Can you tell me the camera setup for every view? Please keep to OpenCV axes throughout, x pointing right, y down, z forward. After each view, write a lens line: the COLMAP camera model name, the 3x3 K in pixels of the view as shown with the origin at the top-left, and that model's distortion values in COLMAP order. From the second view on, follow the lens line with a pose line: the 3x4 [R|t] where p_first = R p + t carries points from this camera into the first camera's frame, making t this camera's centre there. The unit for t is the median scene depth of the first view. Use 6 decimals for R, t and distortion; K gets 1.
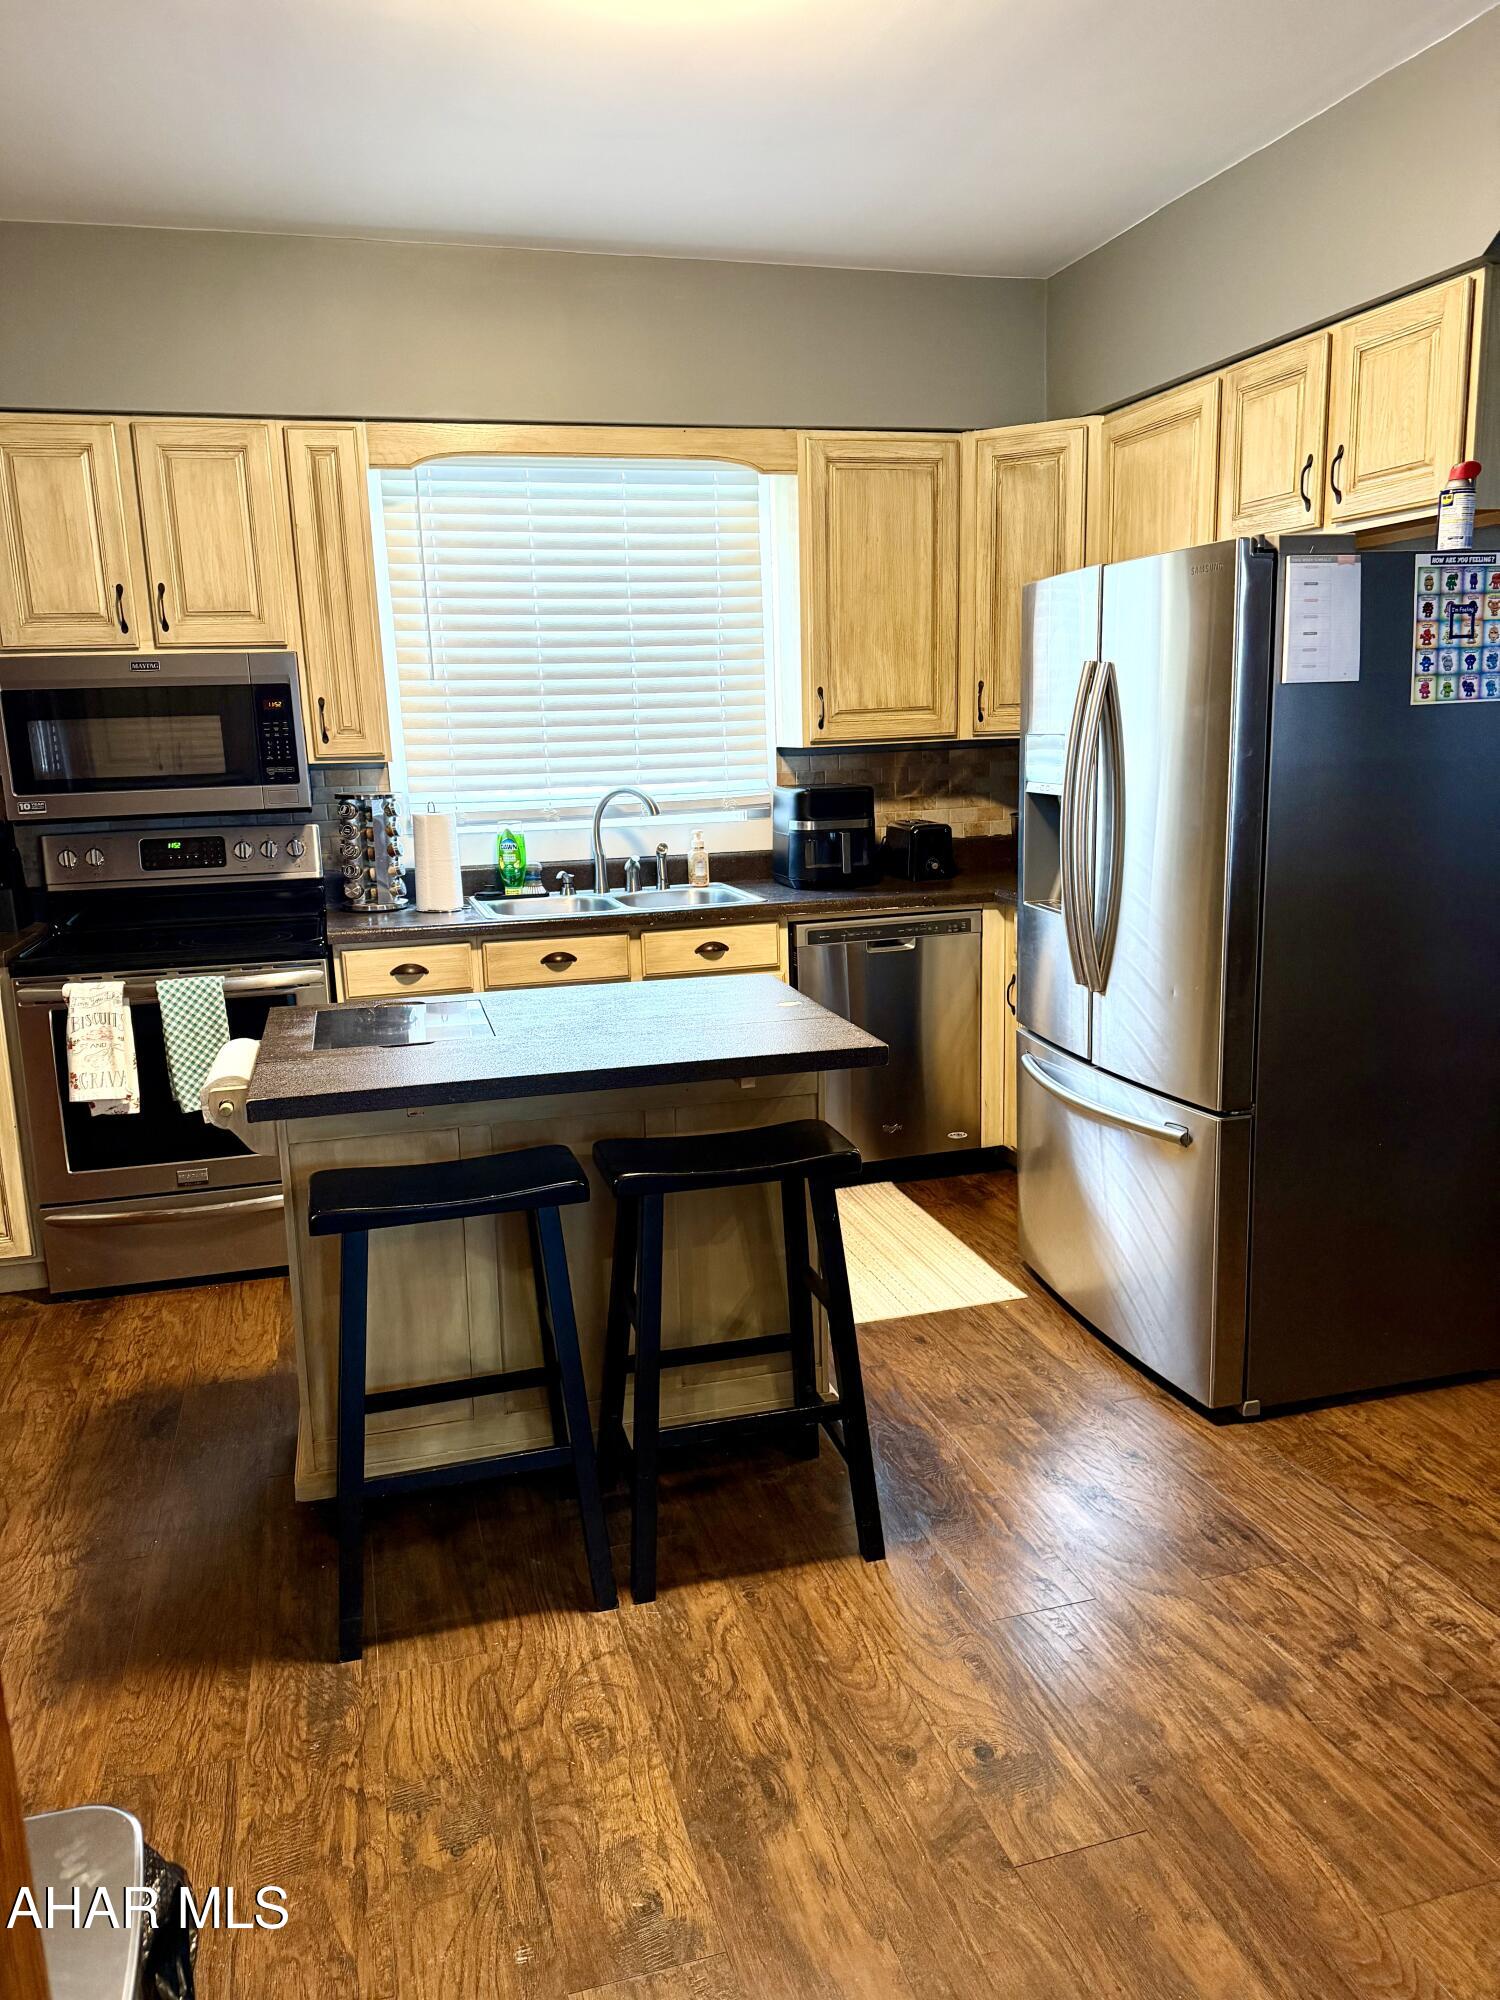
lens RADIAL K [[1425.7, 0, 750.0], [0, 1425.7, 1000.0], [0, 0, 1]] dist [0.051920, -0.071195]
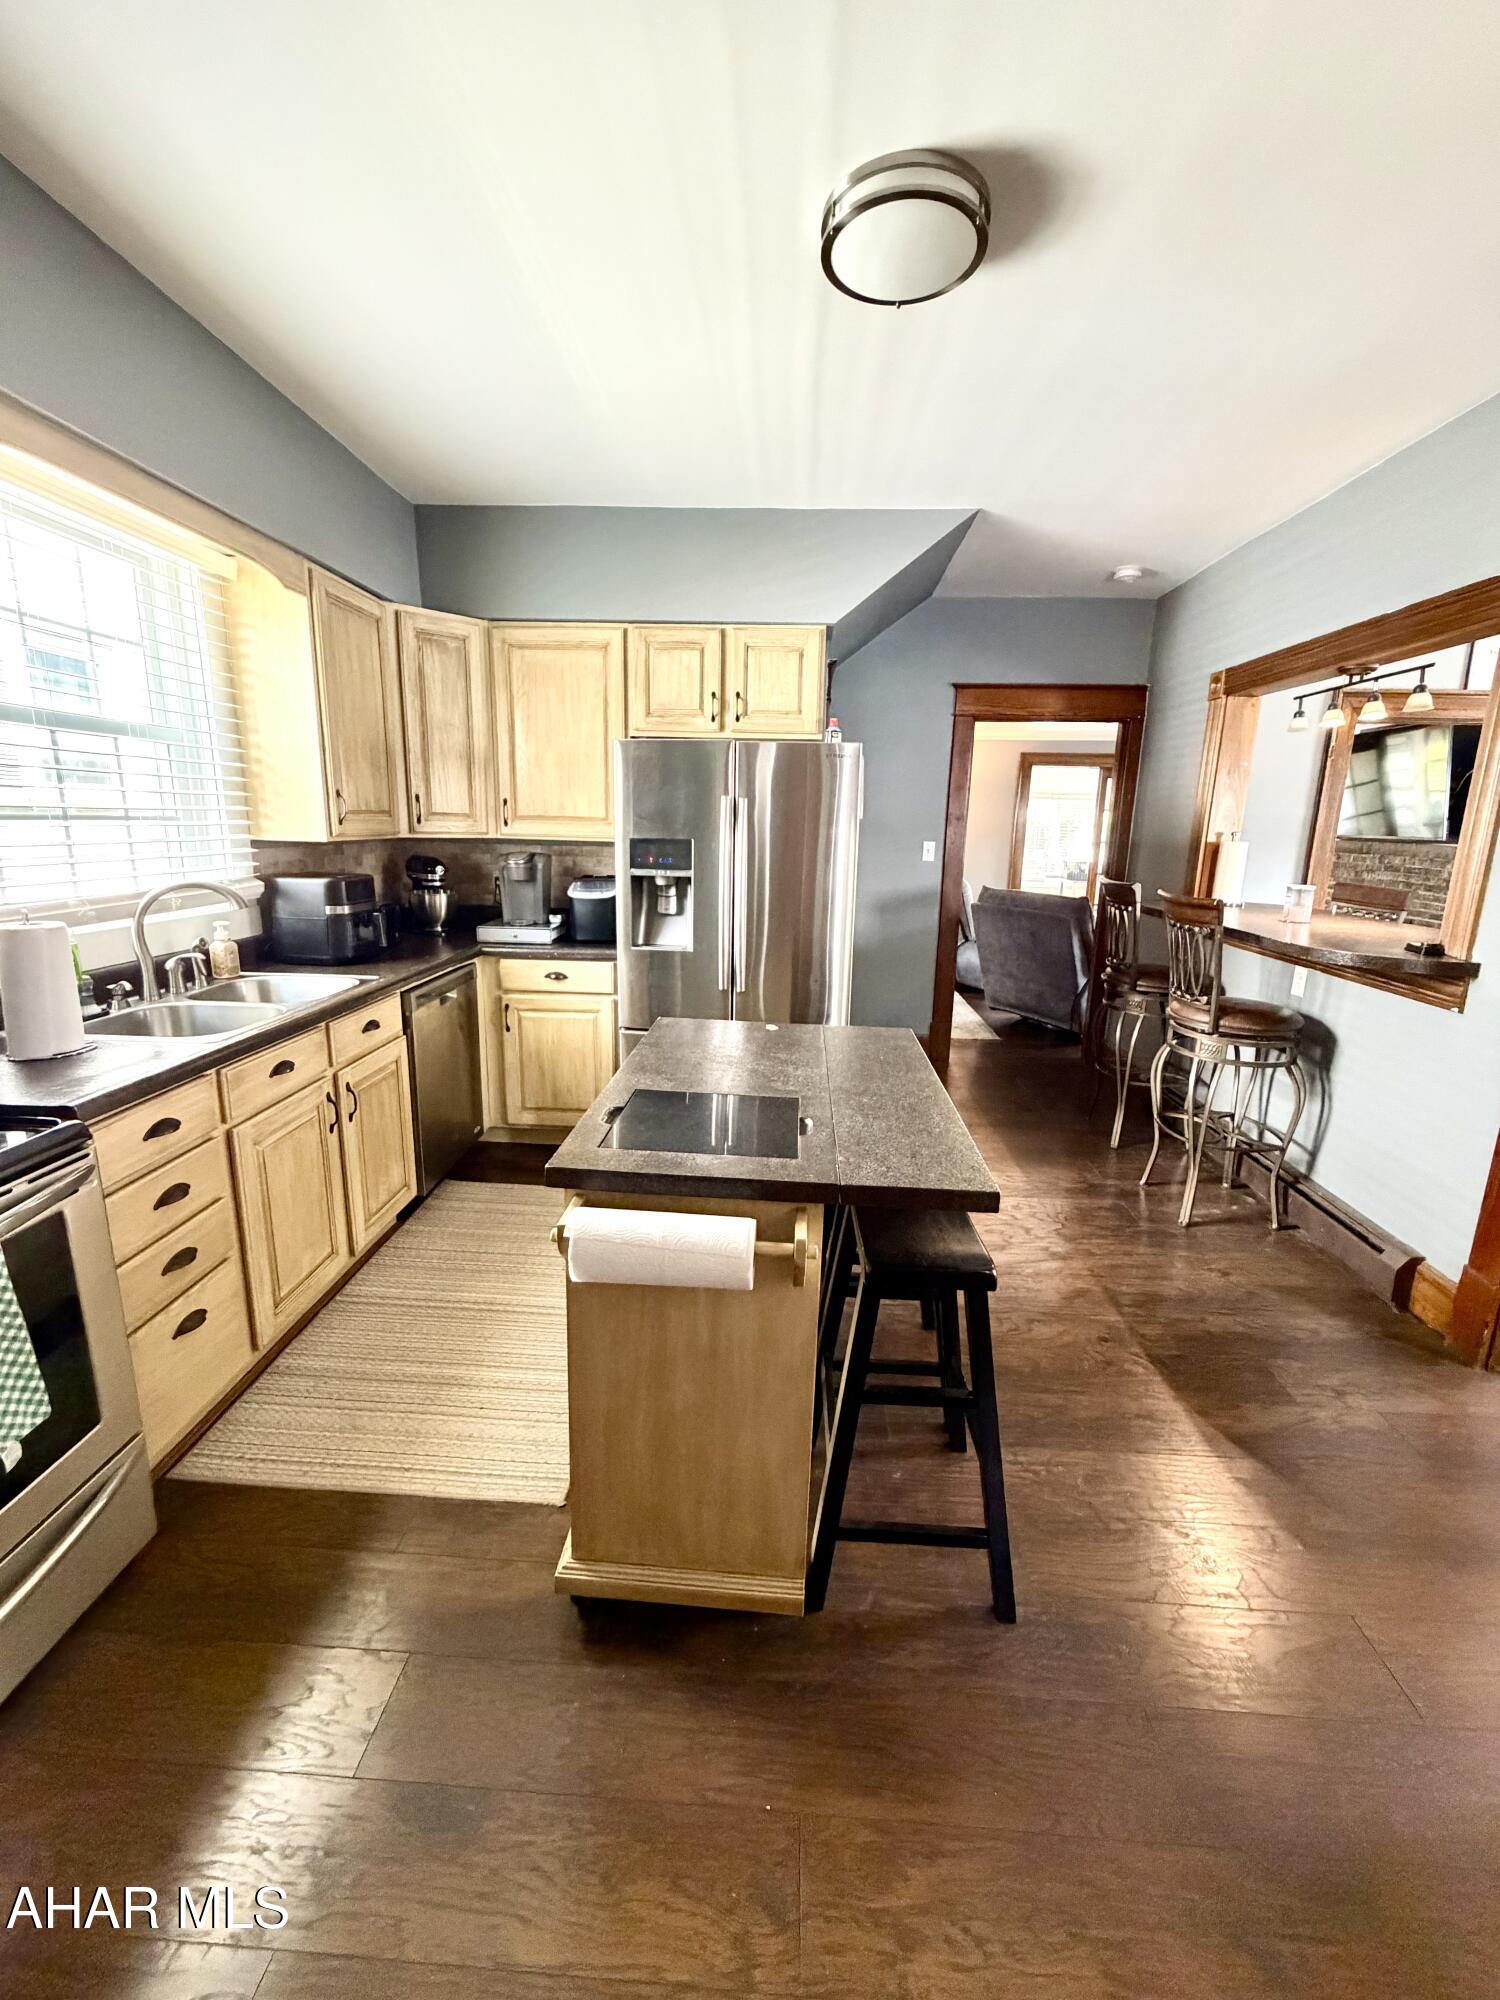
lens RADIAL K [[806.0, 0, 750.0], [0, 806.0, 1000.0], [0, 0, 1]] dist [-0.000910, -0.000040]
pose [[0.333561, -0.162044, 0.928697, -0.537455], [0.150914, 0.981590, 0.117069, -0.087496], [-0.930571, 0.101104, 0.351875, 0.536241]]
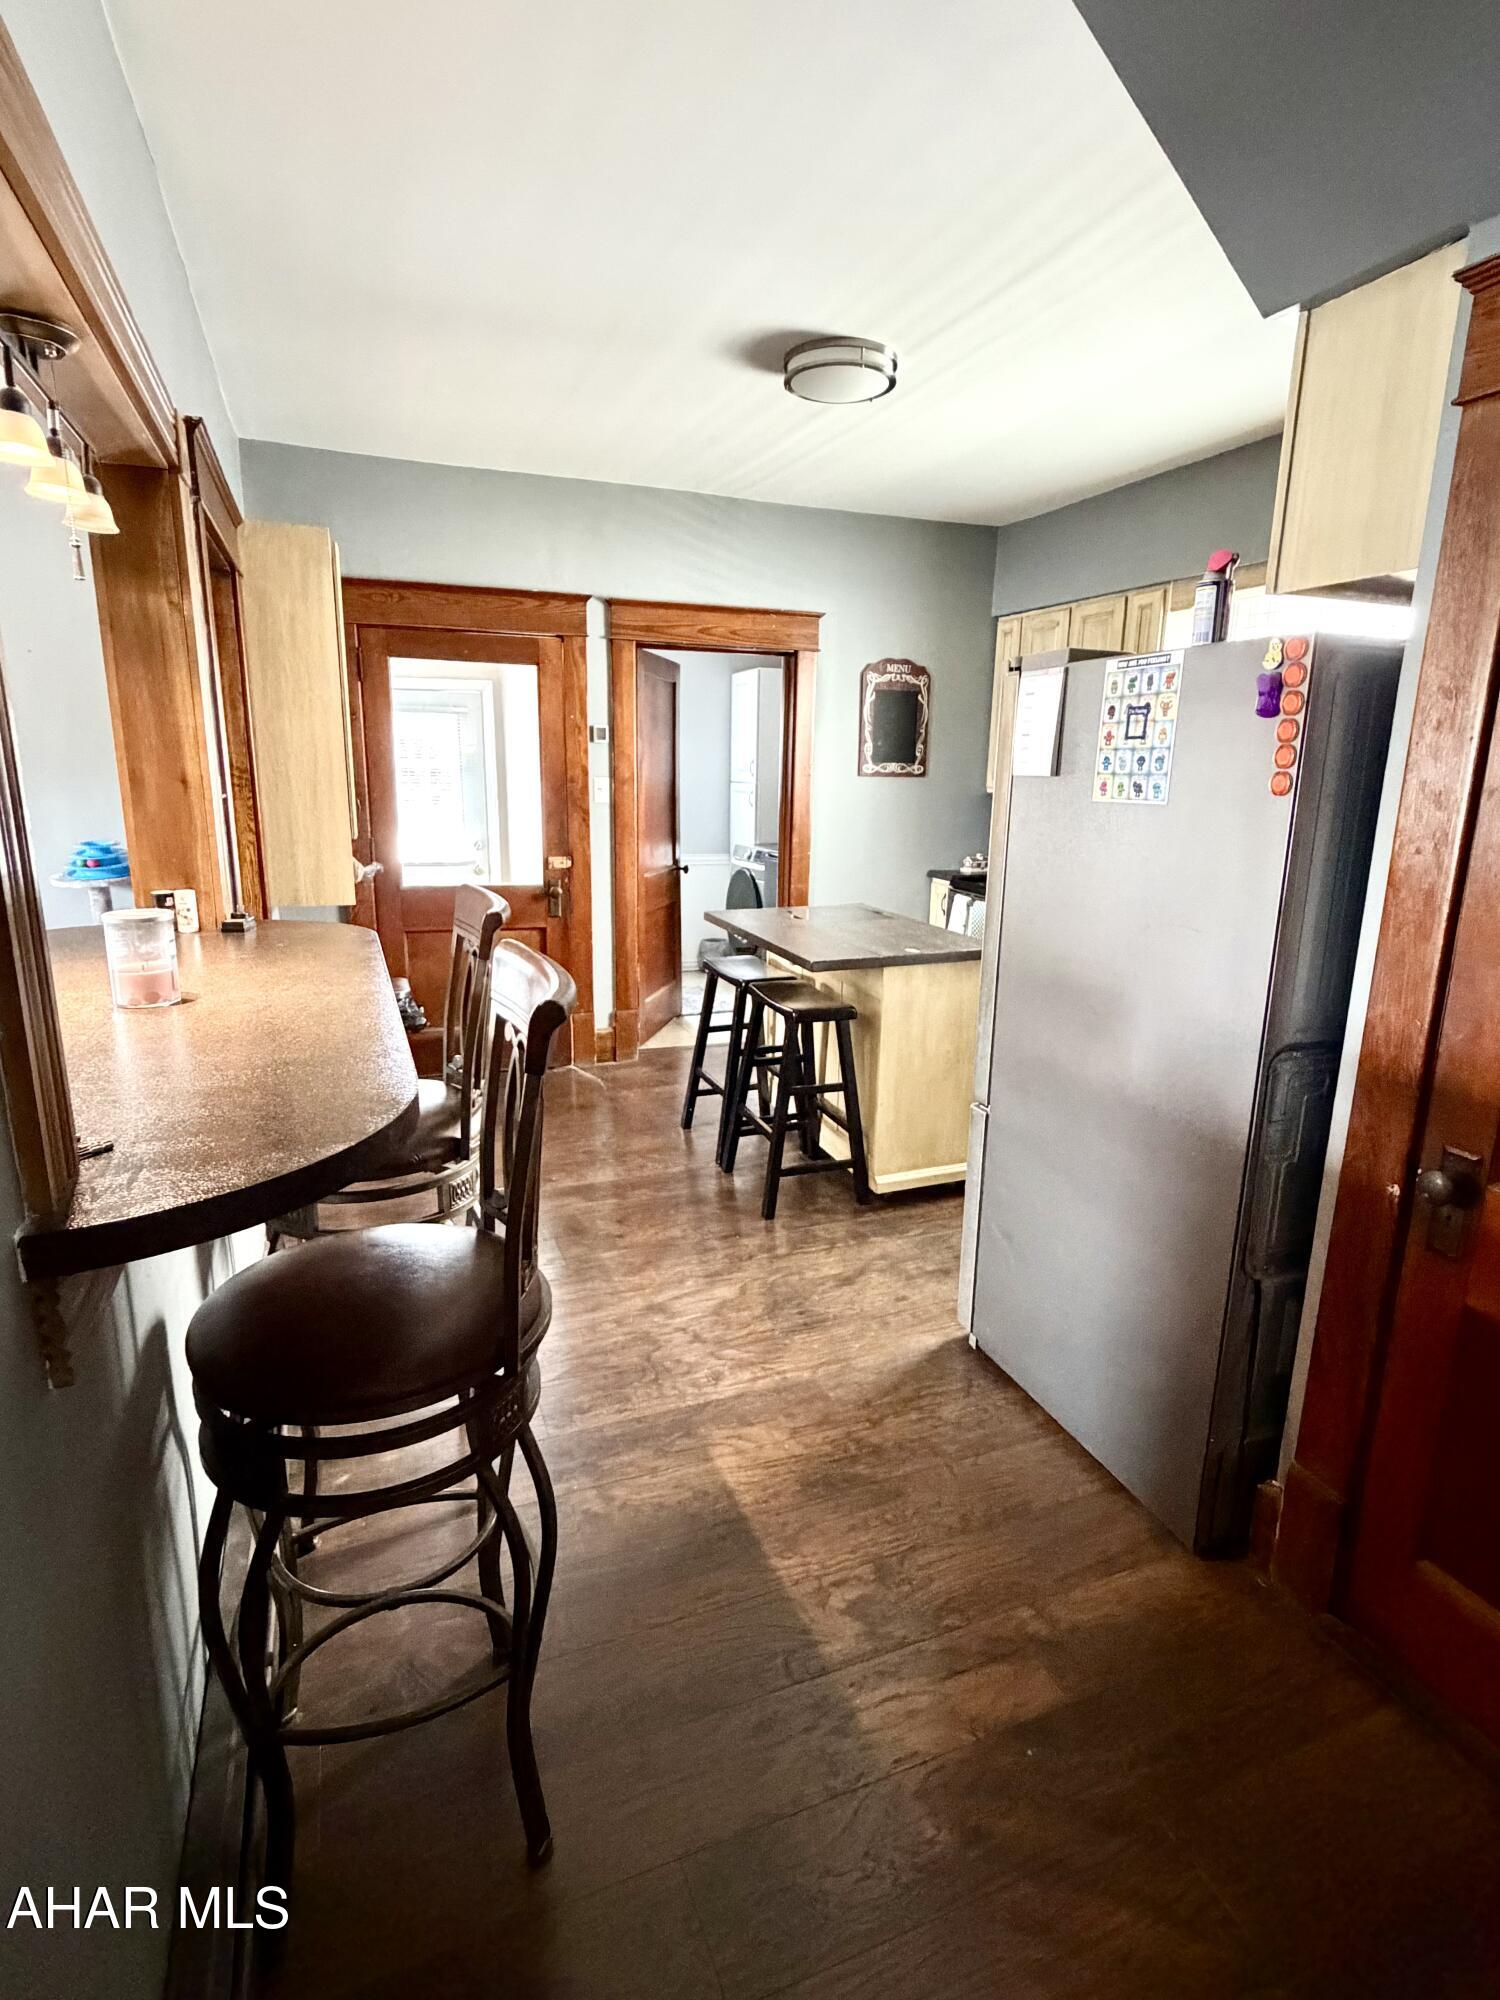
lens RADIAL K [[1010.2, 0, 750.0], [0, 1010.2, 1000.0], [0, 0, 1]] dist [-0.021157, -0.000048]
pose [[0.097722, 0.259581, -0.960764, 0.870391], [-0.211594, 0.948732, 0.234809, -0.135217], [0.972460, 0.180346, 0.147638, 0.482830]]
